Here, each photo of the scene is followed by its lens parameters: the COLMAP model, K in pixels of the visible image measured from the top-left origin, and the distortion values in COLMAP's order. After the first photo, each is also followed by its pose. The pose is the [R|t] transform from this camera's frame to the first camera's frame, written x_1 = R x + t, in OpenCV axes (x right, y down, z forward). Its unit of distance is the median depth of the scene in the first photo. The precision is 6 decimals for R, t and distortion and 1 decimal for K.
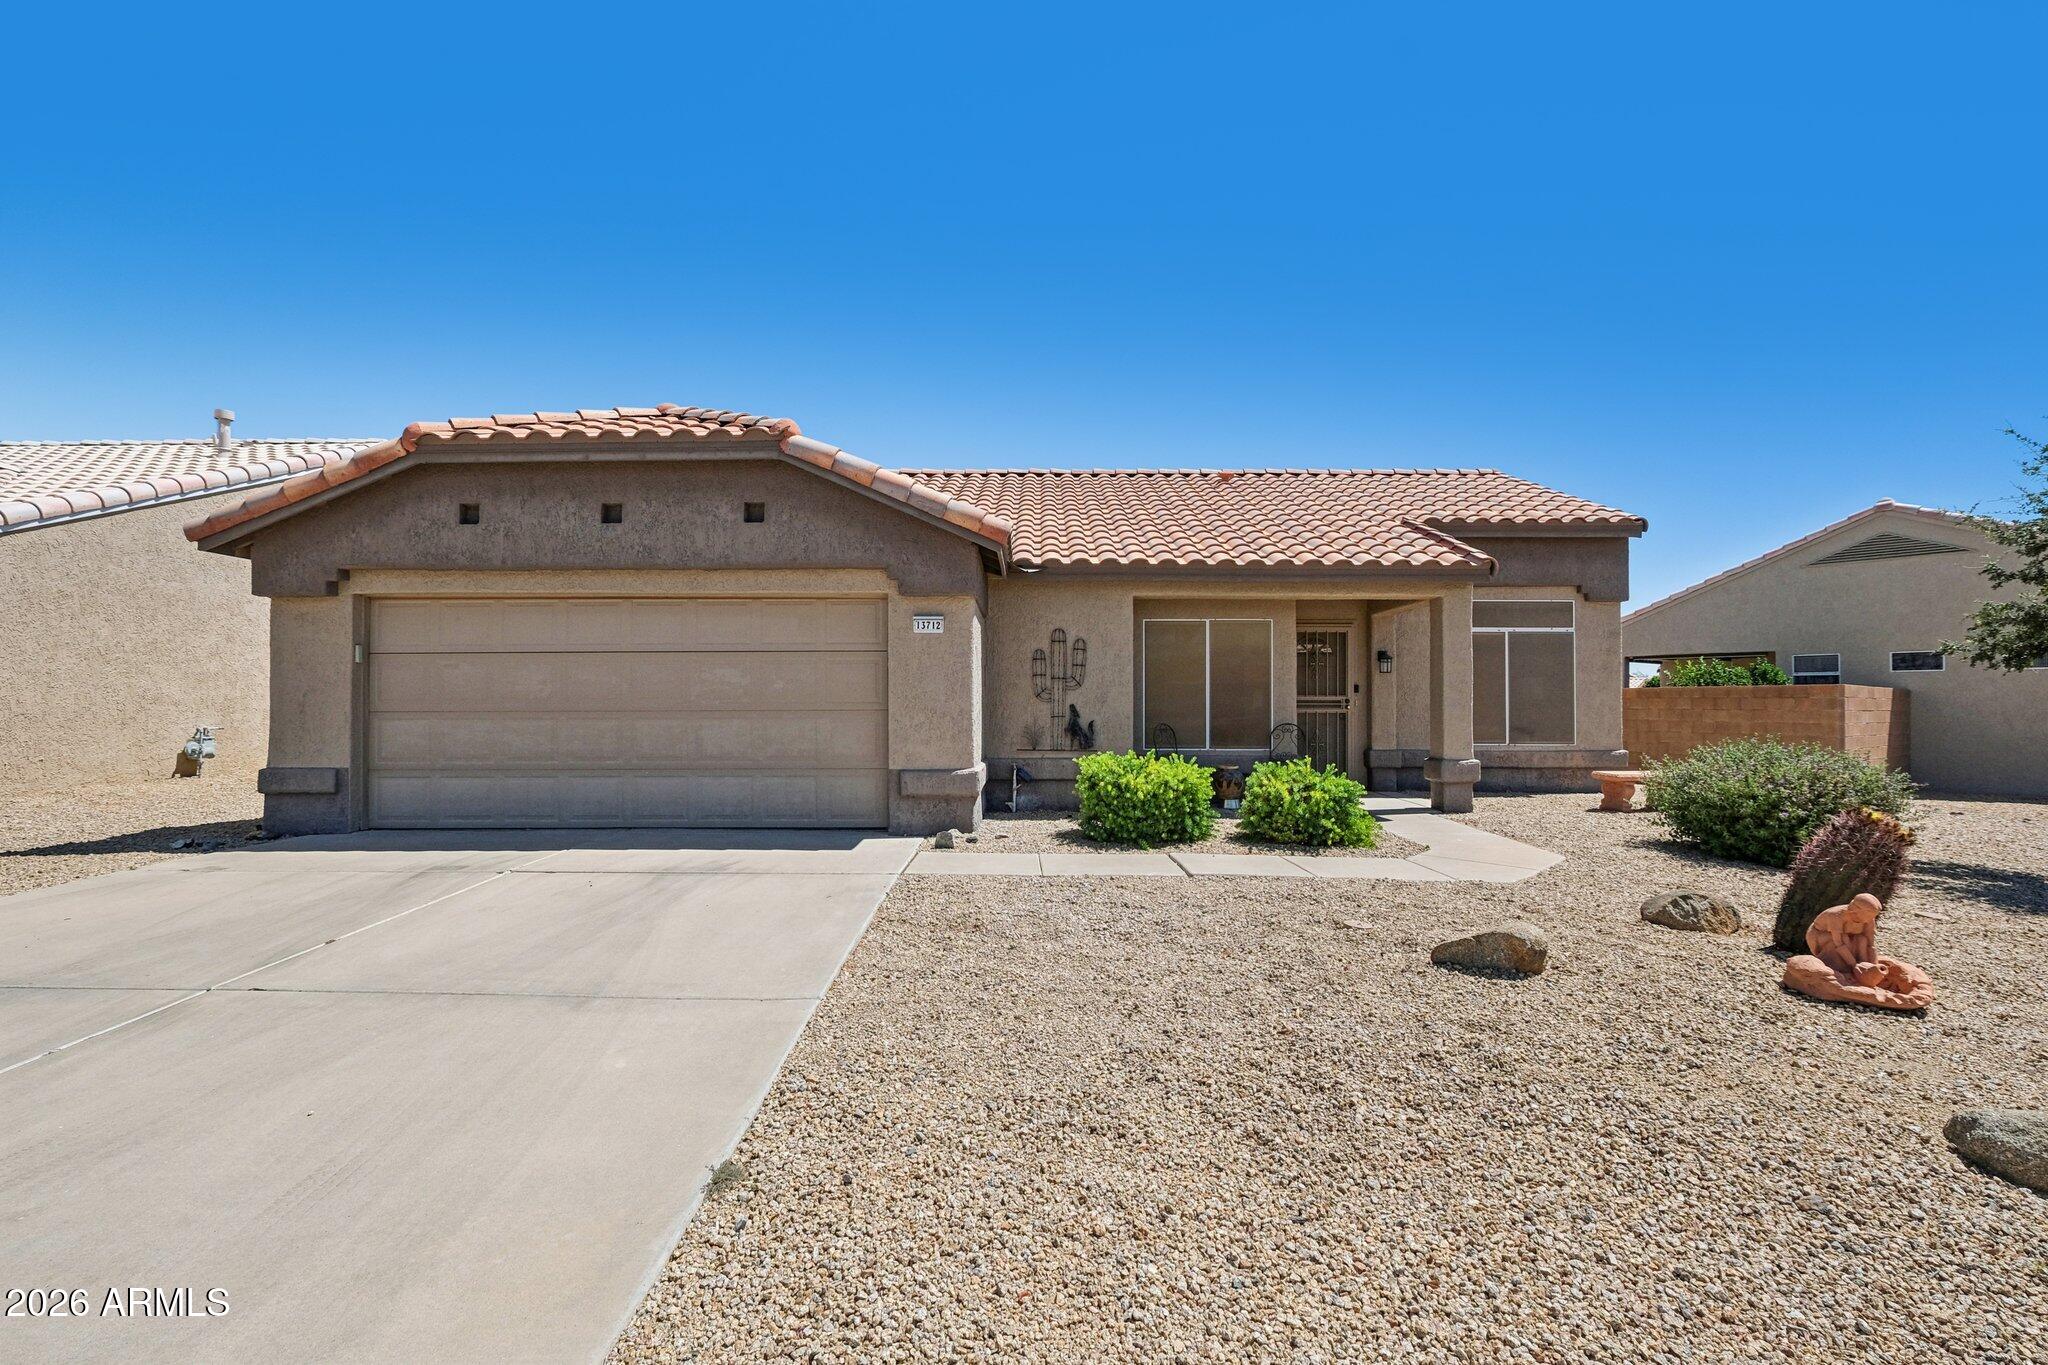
lens RADIAL K [[907.3, 0, 1011.9], [0, 907.3, 688.2], [0, 0, 1]] dist [-0.001975, -0.000225]
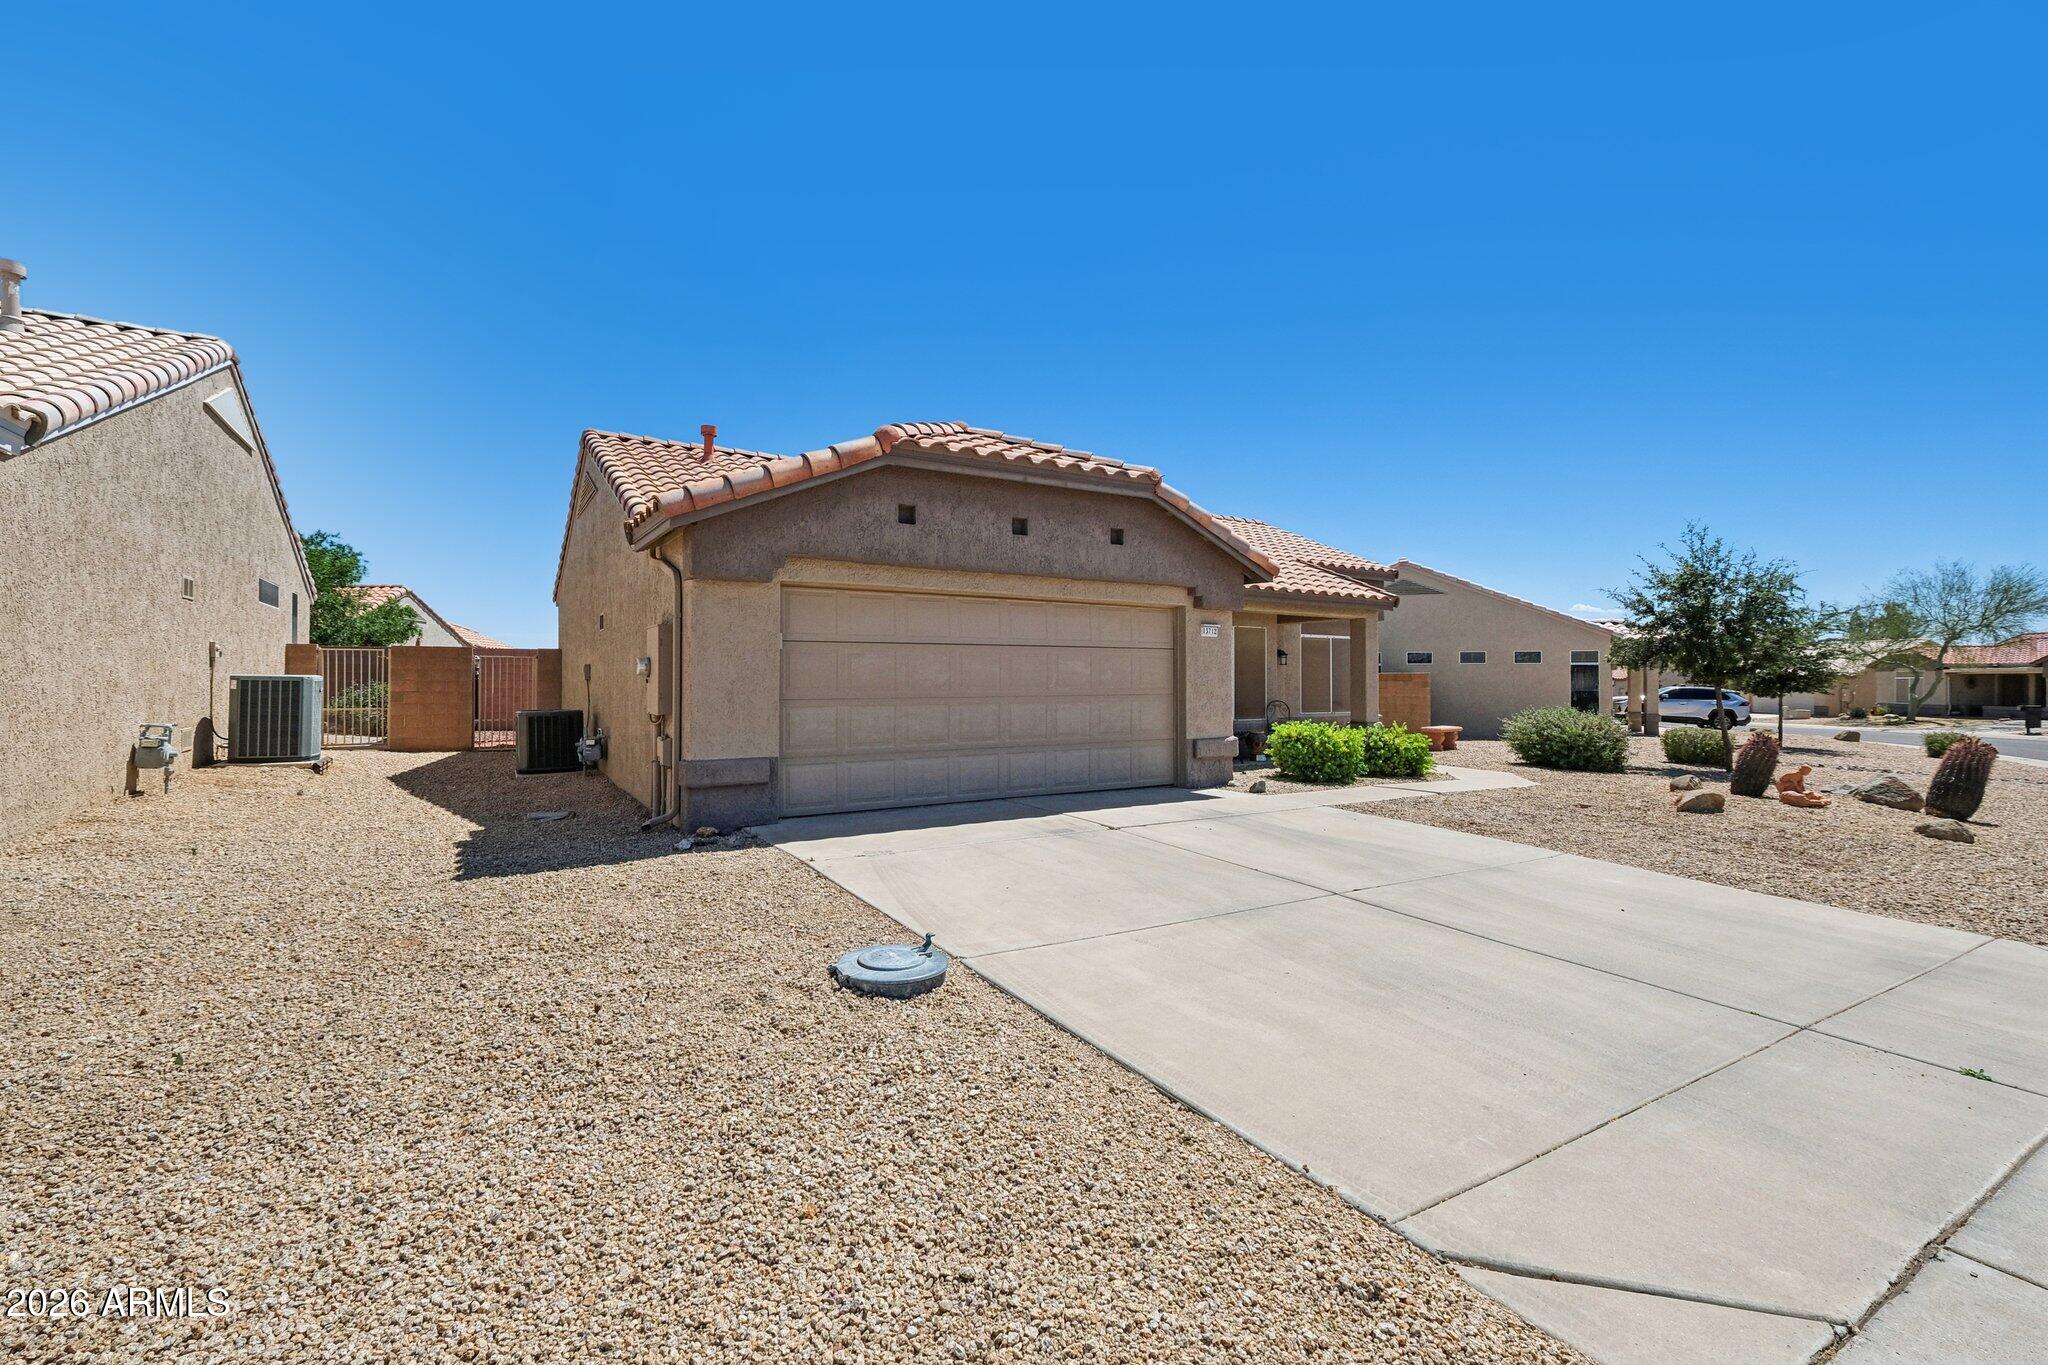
lens RADIAL K [[907.3, 0, 1013.4], [0, 907.3, 671.7], [0, 0, 1]] dist [-0.001975, -0.000225]
pose [[0.839028, 0.005115, 0.544065, -1.049763], [-0.008271, 0.999960, 0.003355, -0.010699], [-0.544026, -0.007315, 0.839037, 0.029155]]
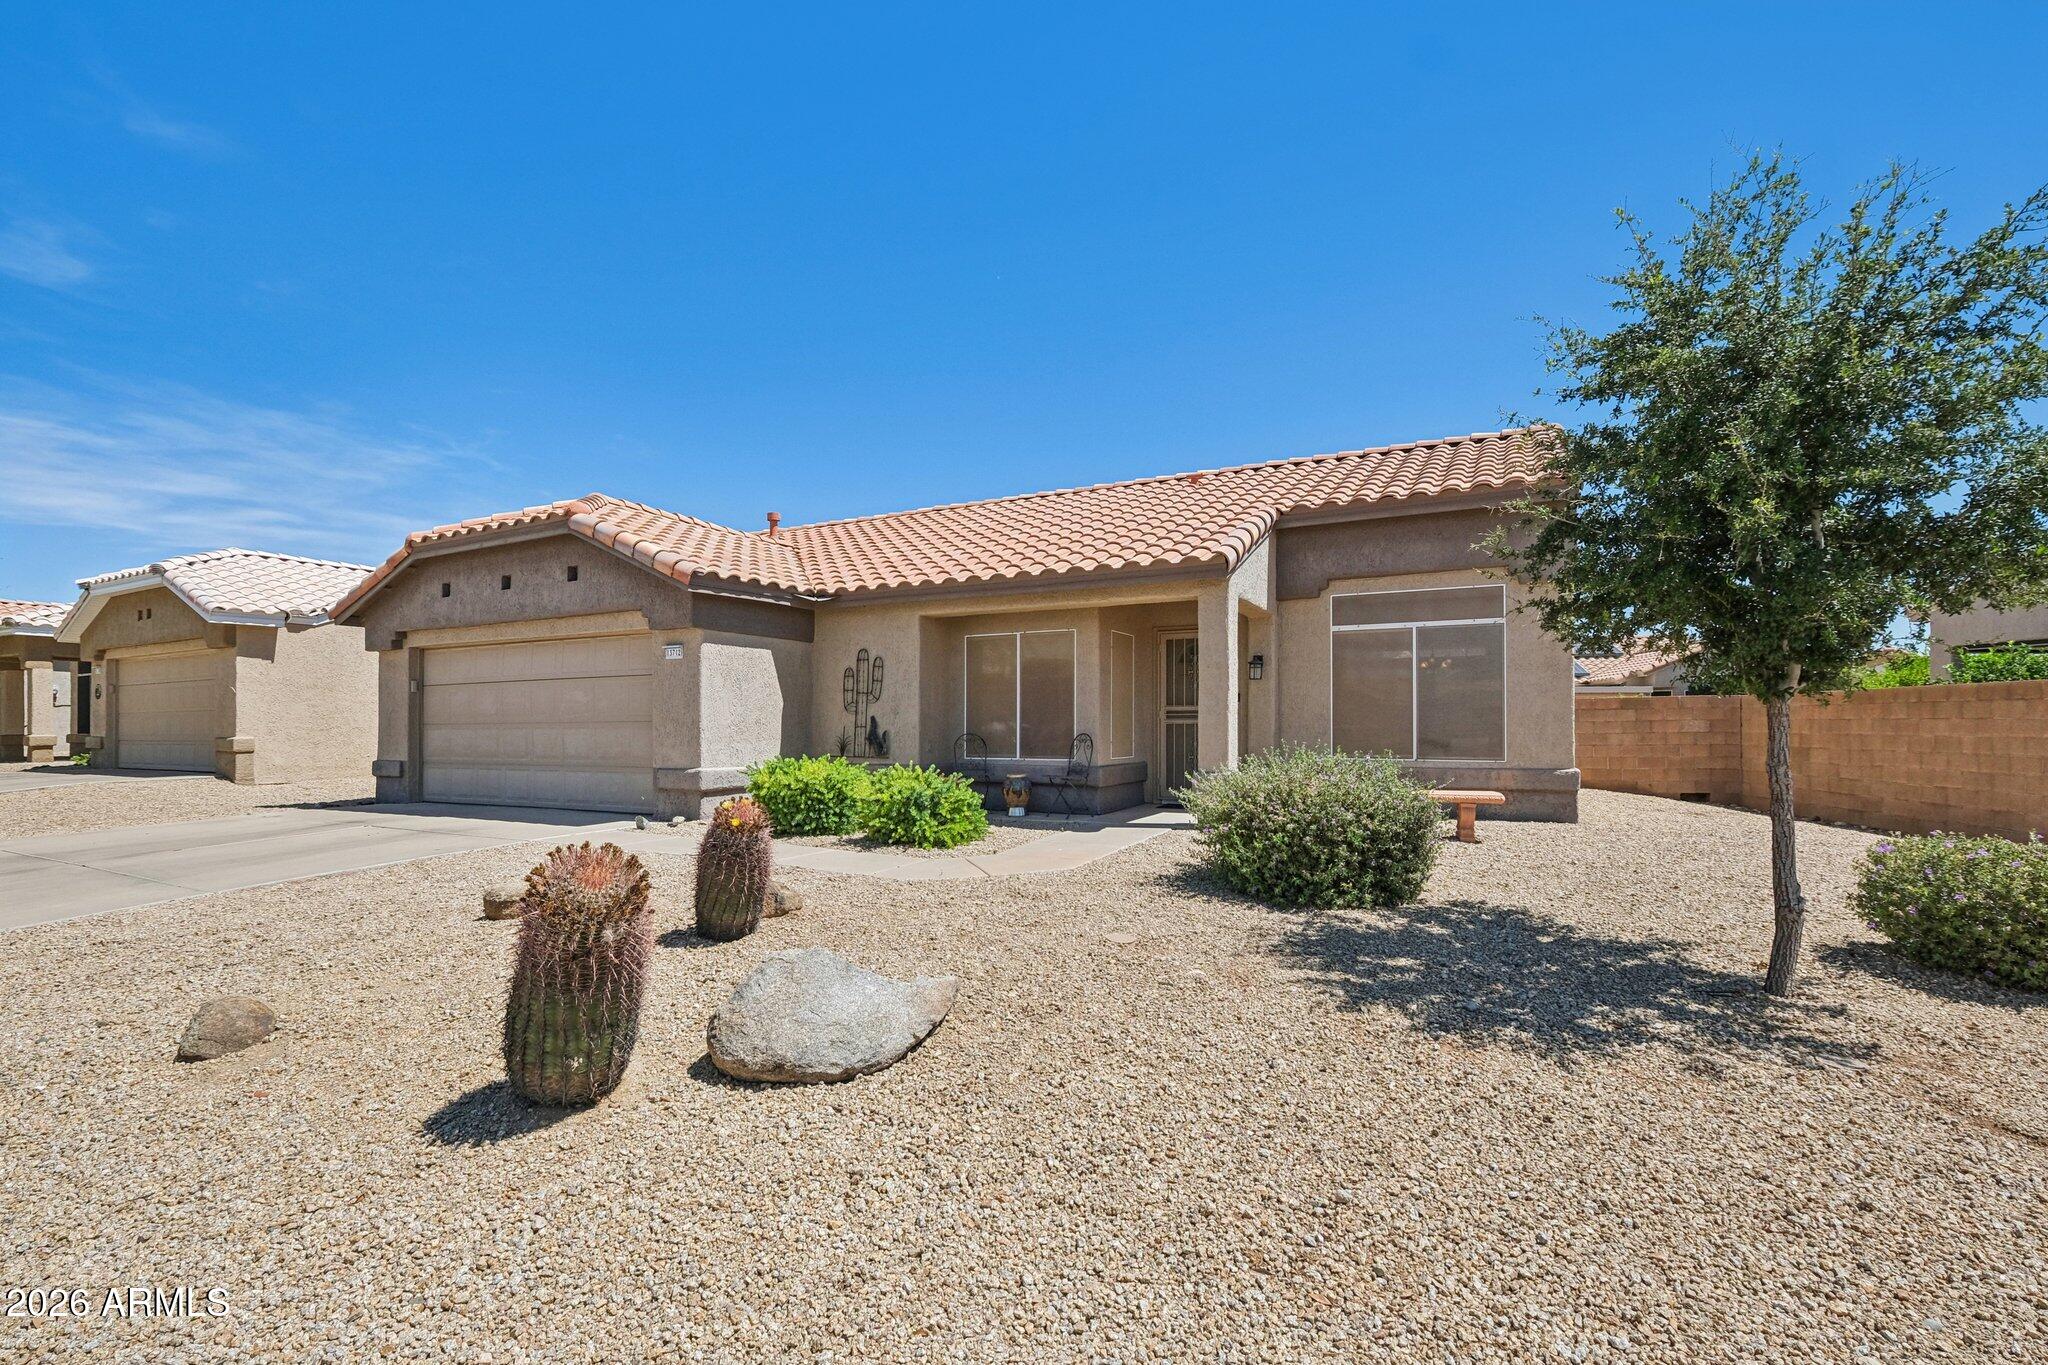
lens RADIAL K [[907.3, 0, 1003.9], [0, 907.3, 696.6], [0, 0, 1]] dist [-0.001975, -0.000225]
pose [[0.886347, -0.018336, -0.462659, 0.868381], [0.012785, 0.999804, -0.015131, 0.015627], [0.462846, 0.007496, 0.886407, 0.107260]]
